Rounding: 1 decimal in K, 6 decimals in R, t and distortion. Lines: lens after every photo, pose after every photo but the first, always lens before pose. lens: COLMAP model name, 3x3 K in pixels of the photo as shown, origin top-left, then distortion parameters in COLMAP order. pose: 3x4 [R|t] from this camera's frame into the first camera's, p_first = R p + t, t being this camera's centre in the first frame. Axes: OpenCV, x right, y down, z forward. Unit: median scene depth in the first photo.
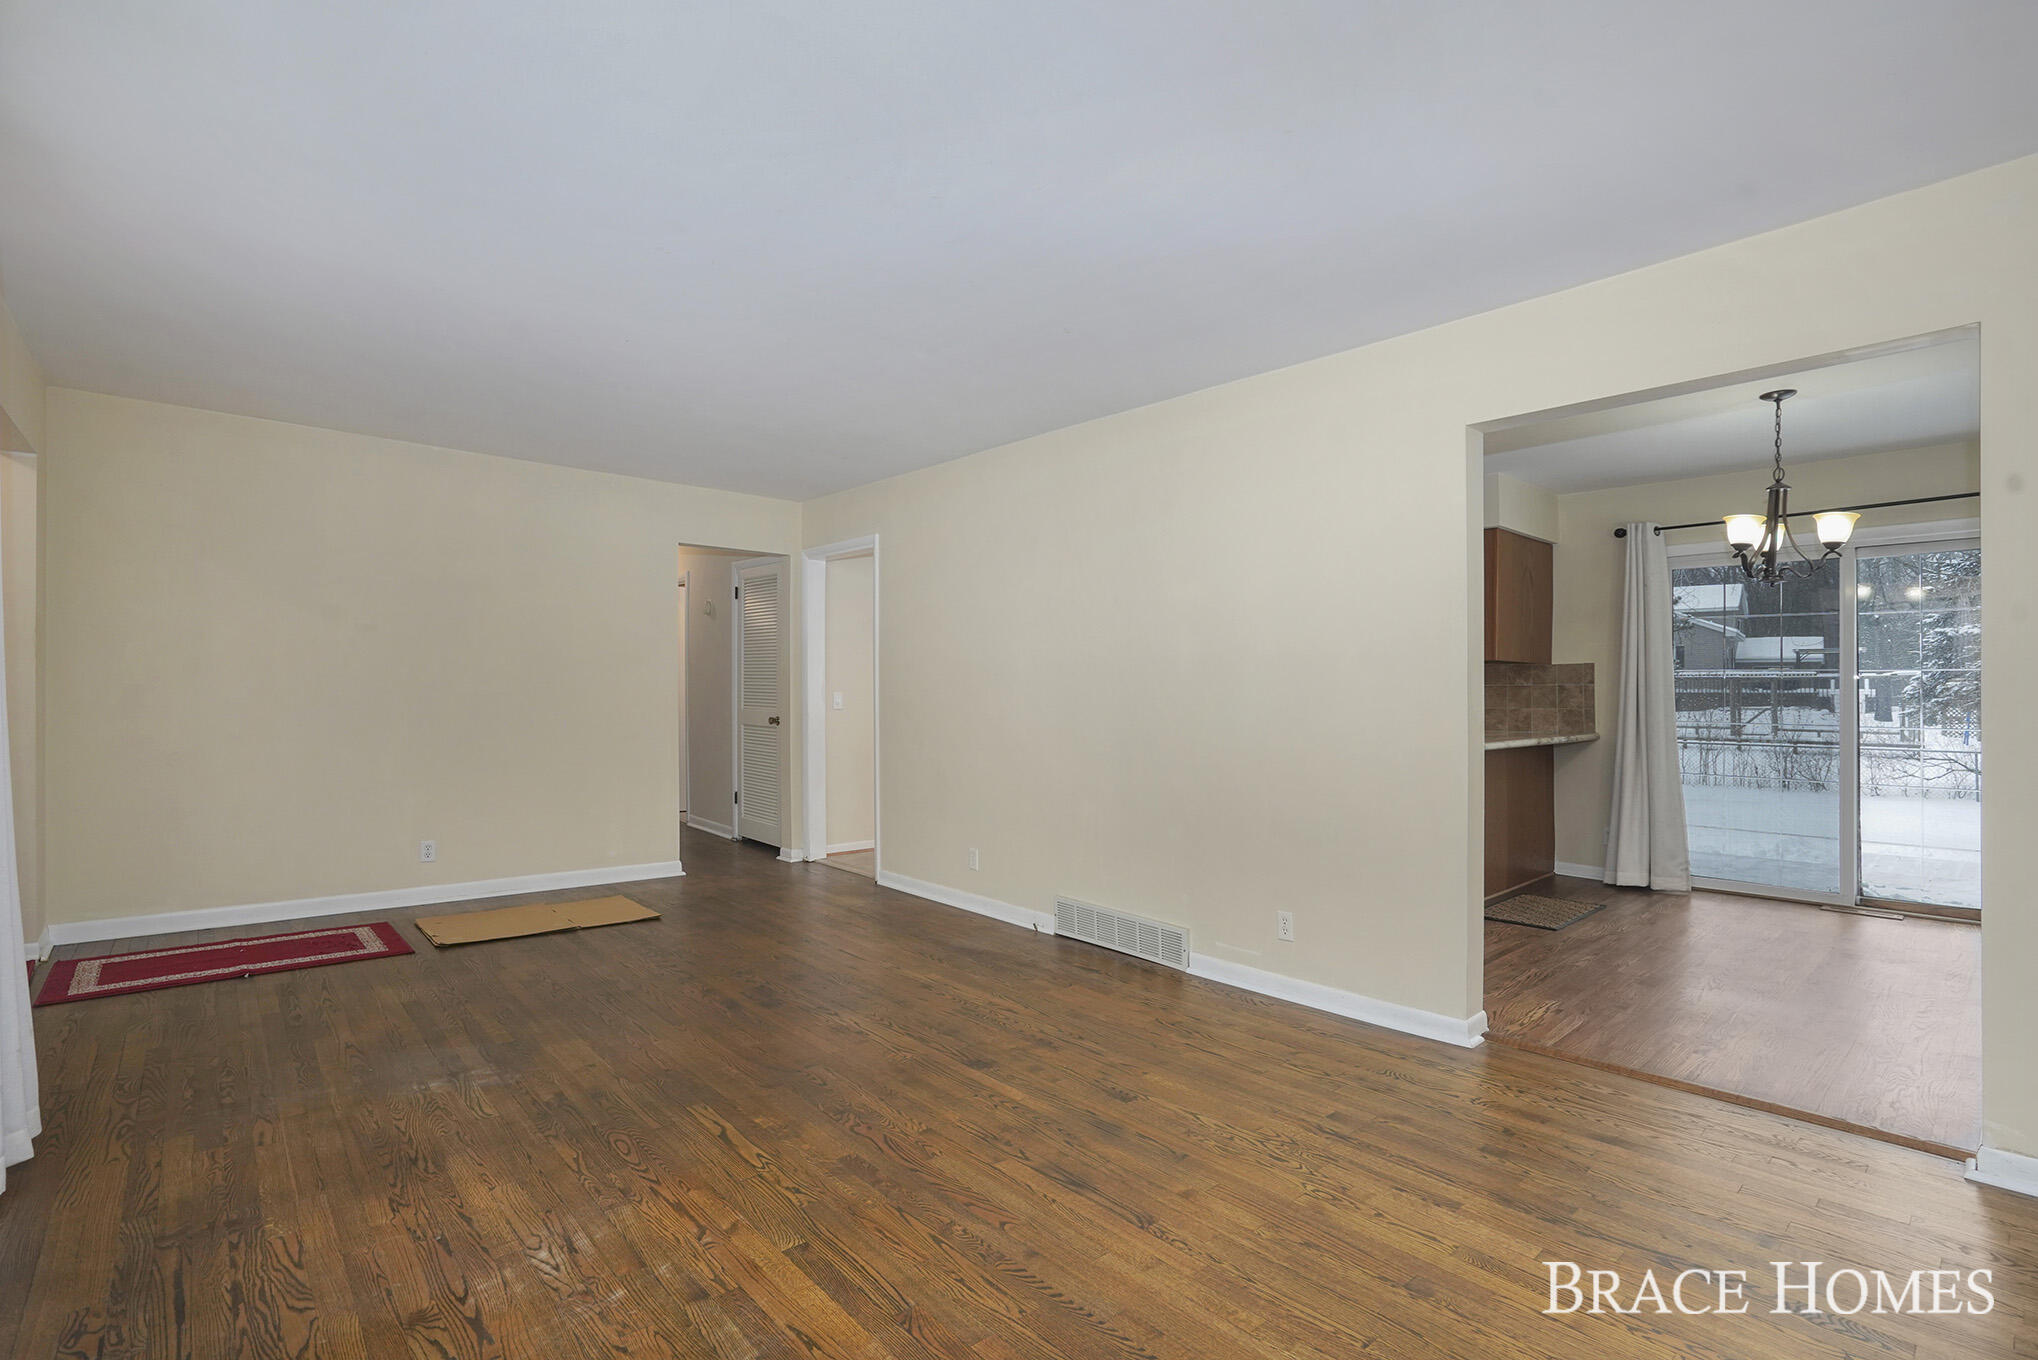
lens RADIAL K [[953.1, 0, 1015.1], [0, 953.1, 689.6], [0, 0, 1]] dist [0.001497, 0.002856]
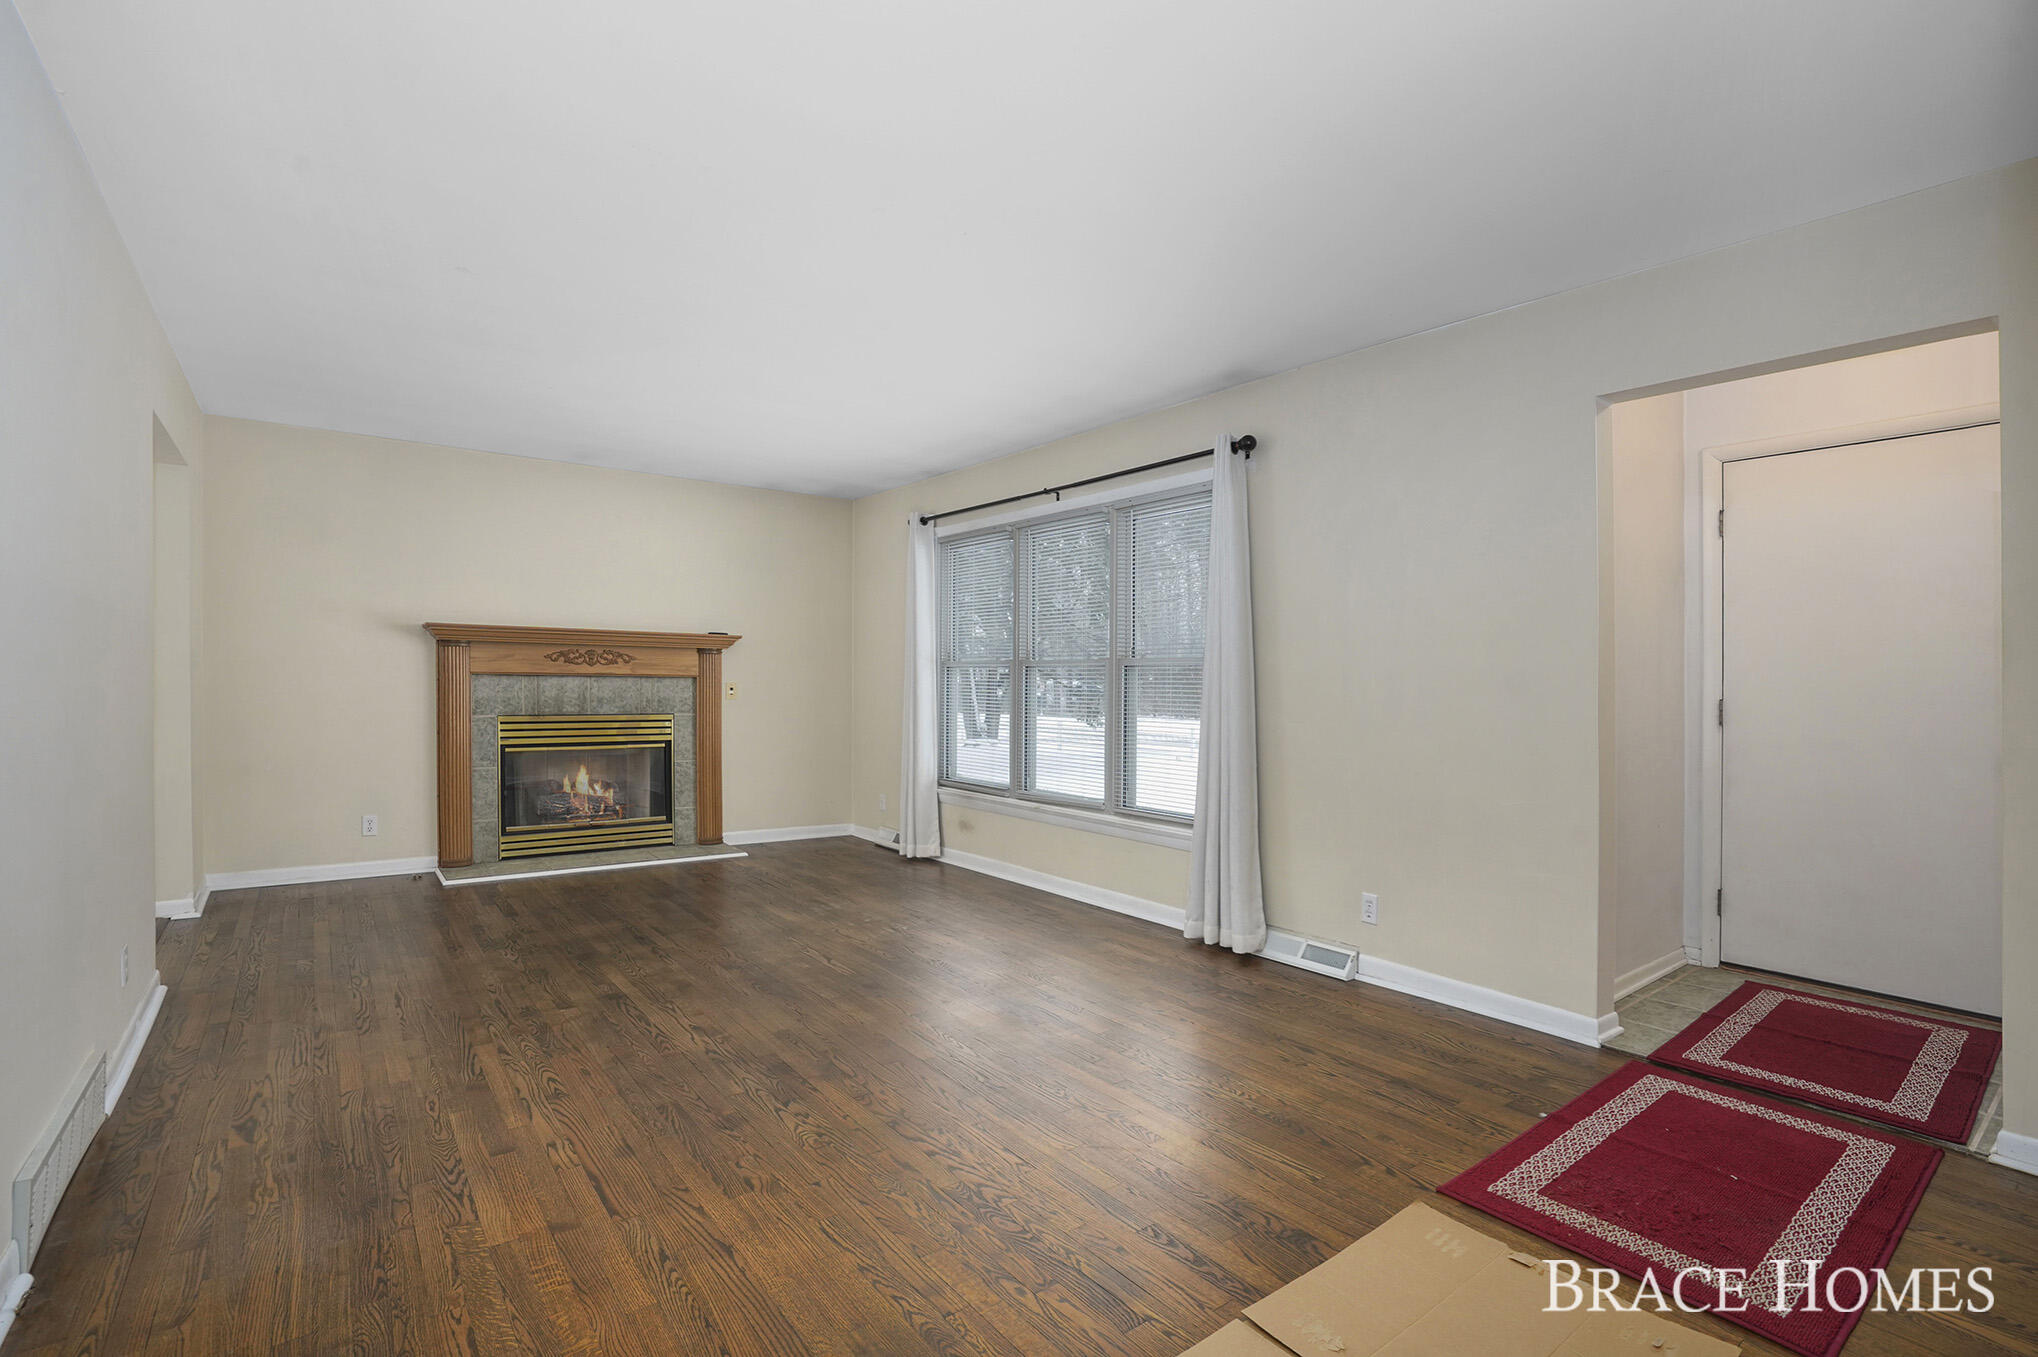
lens RADIAL K [[953.1, 0, 1018.6], [0, 953.1, 680.3], [0, 0, 1]] dist [0.001497, 0.002856]
pose [[-0.996963, -0.016990, 0.076004, -0.558170], [-0.017321, 0.999843, -0.003688, 0.007084], [-0.075929, -0.004993, -0.997101, 1.950069]]
